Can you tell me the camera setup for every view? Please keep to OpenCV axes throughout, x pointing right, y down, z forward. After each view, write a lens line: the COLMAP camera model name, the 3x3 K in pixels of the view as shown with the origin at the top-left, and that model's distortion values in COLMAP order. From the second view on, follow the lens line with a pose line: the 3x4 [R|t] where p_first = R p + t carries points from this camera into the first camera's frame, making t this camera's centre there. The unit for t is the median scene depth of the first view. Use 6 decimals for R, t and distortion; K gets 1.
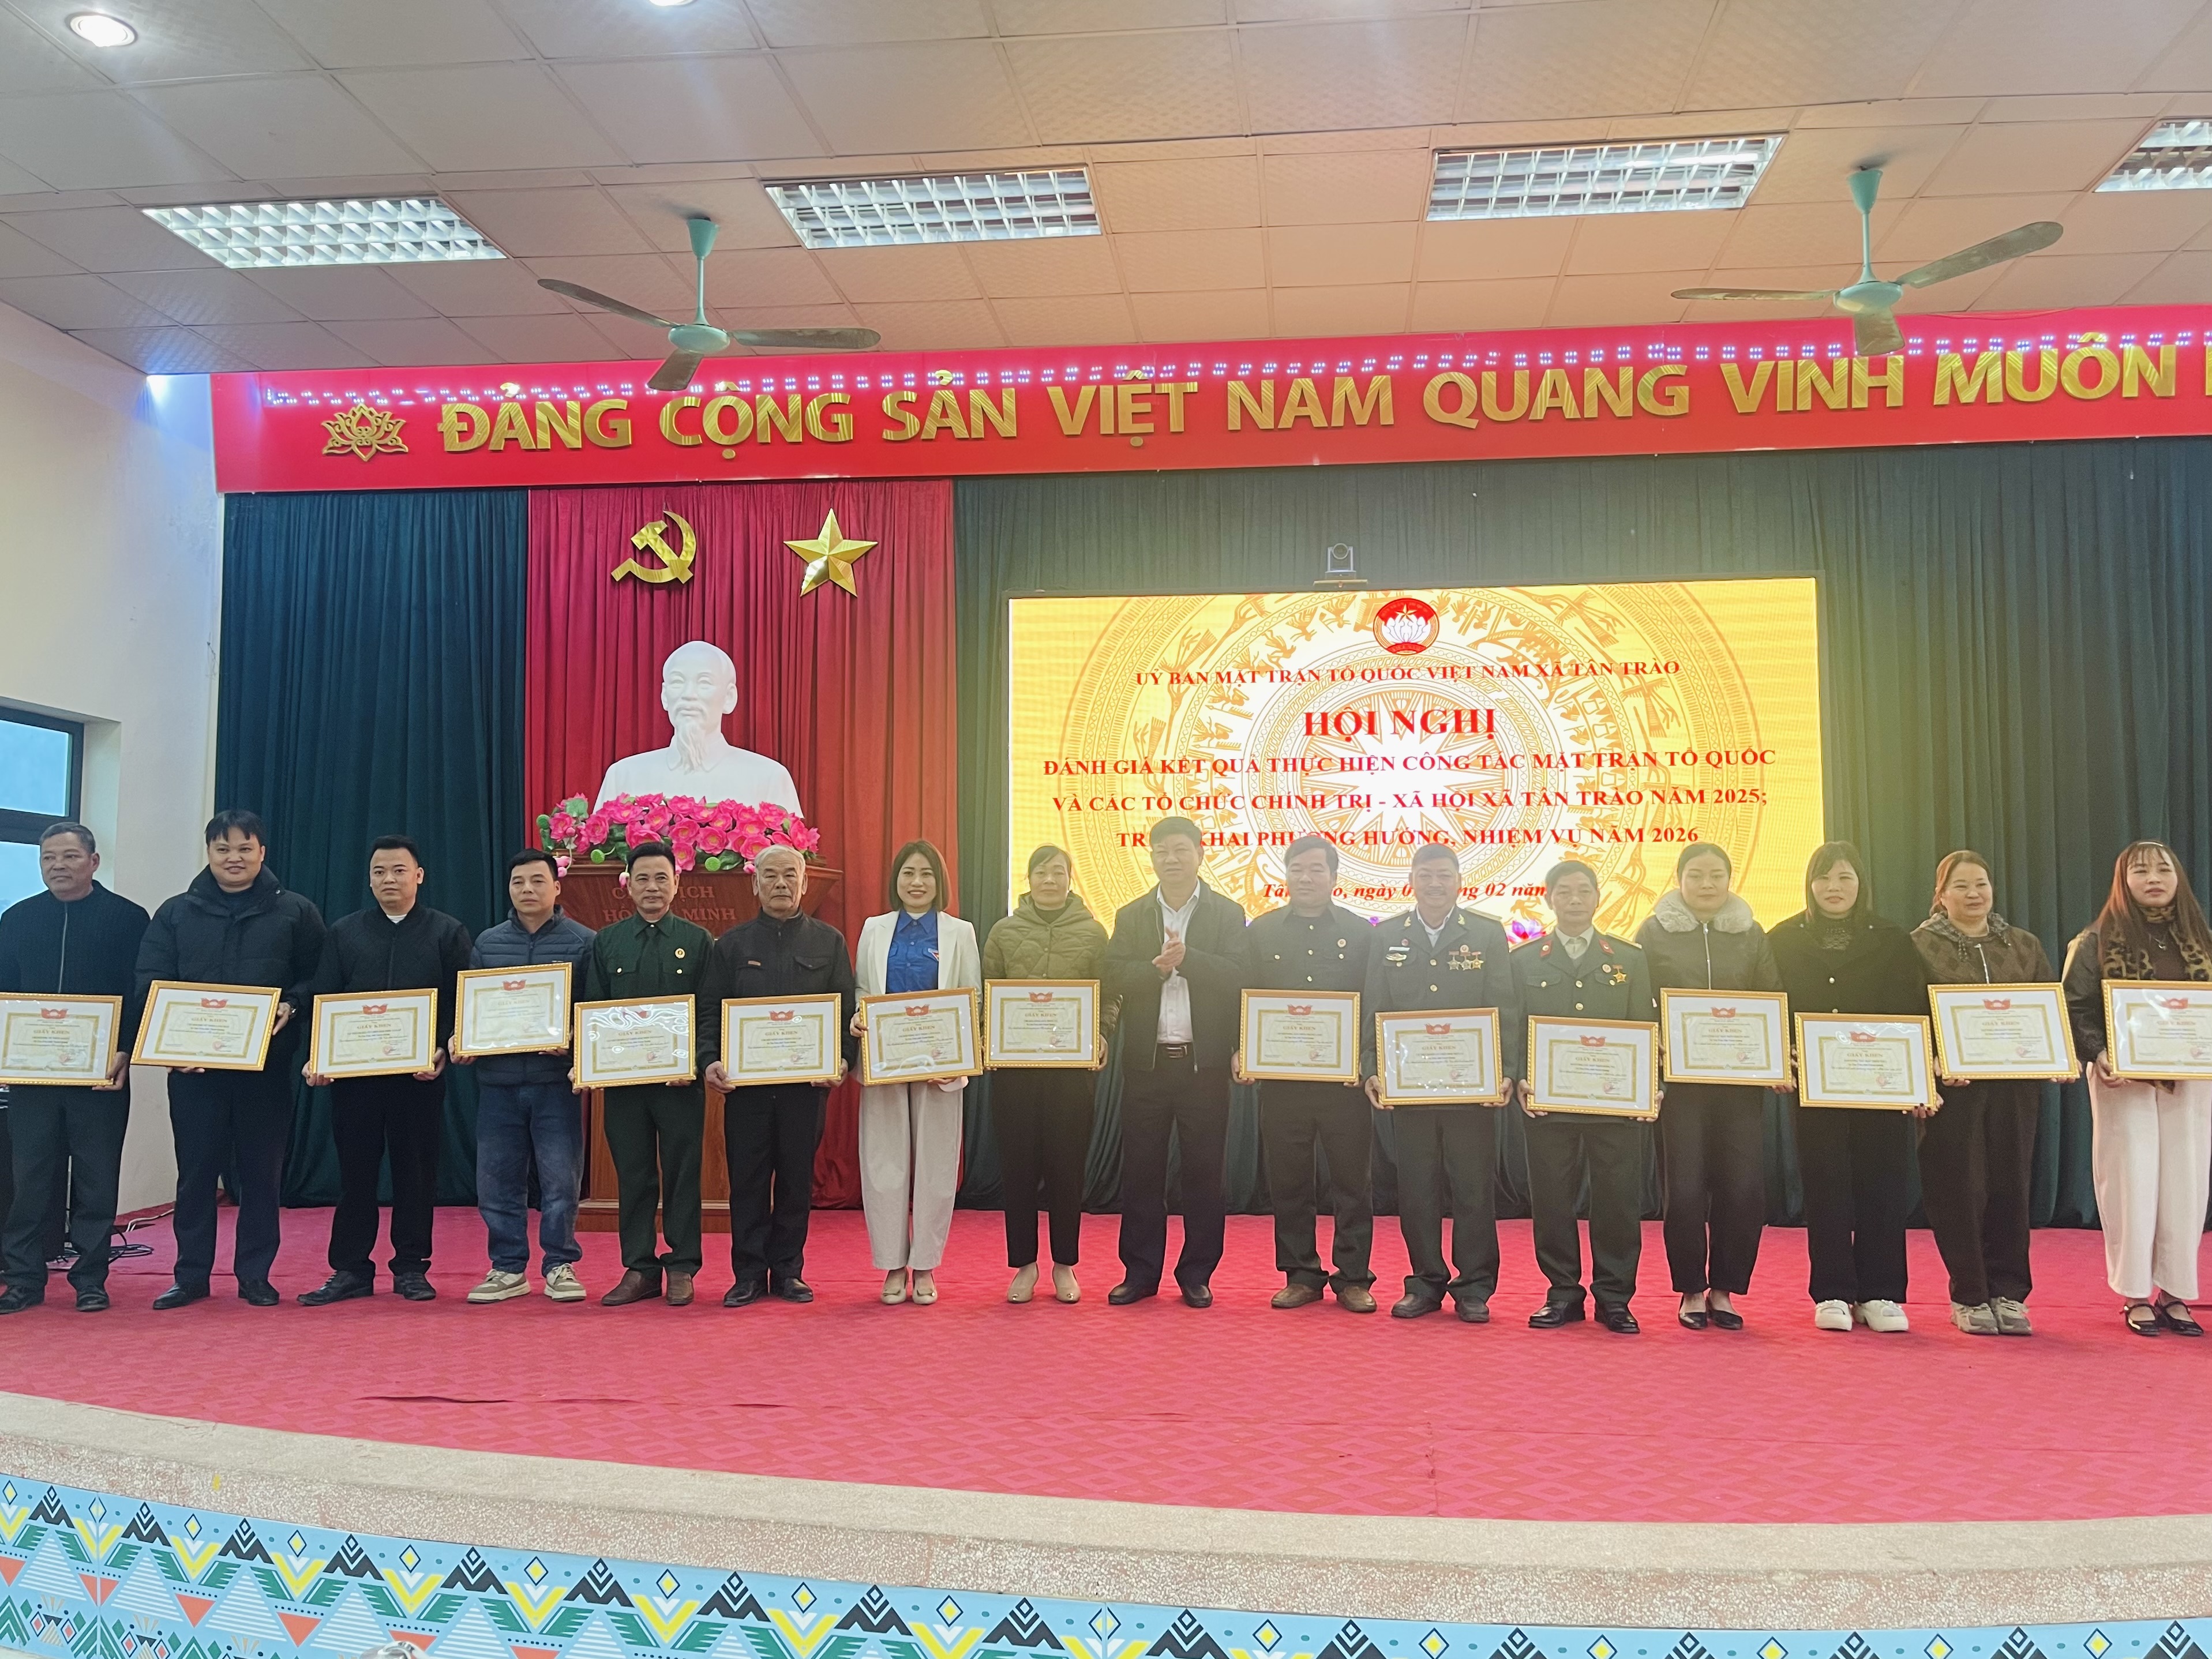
lens RADIAL K [[1760.6, 0, 1136.2], [0, 1760.6, 832.4], [0, 0, 1]] dist [0.058533, -0.075548]
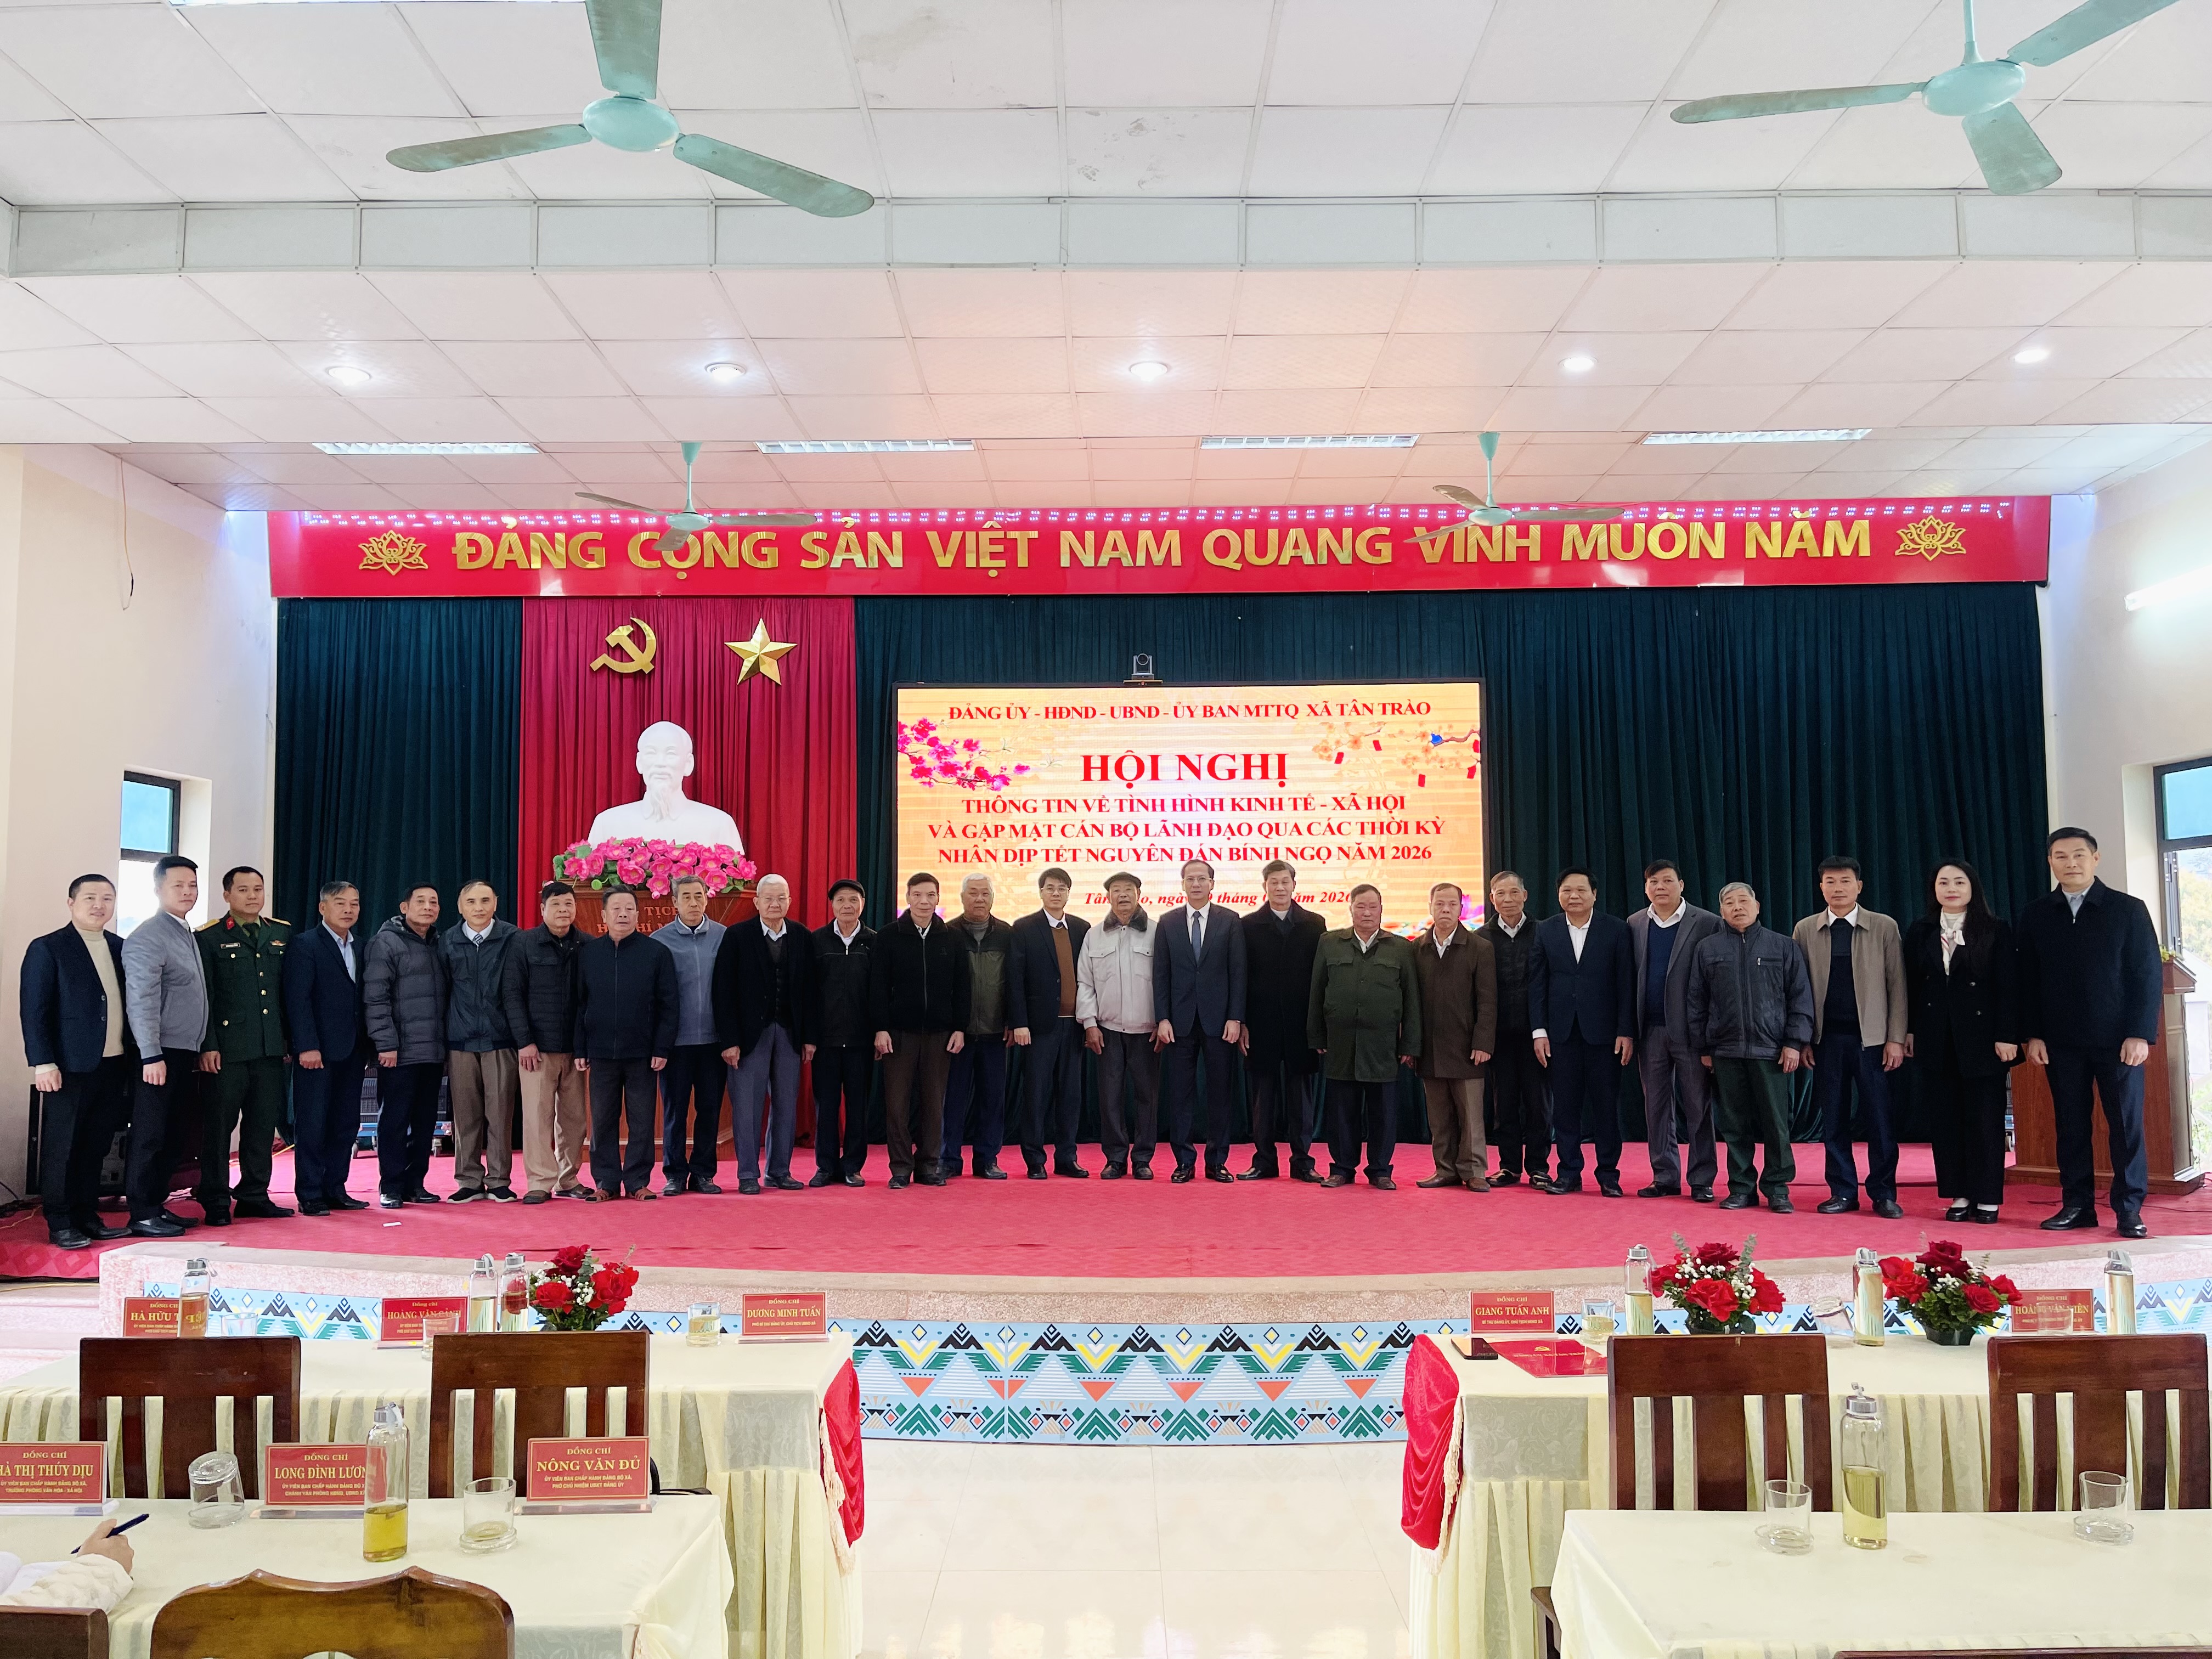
lens RADIAL K [[1662.6, 0, 1110.6], [0, 1662.6, 825.8], [0, 0, 1]] dist [0.059355, -0.047261]
pose [[0.995739, 0.002271, 0.092192, -0.027490], [-0.002425, 0.999996, 0.001554, -0.031331], [-0.092188, -0.001770, 0.995740, -0.280777]]
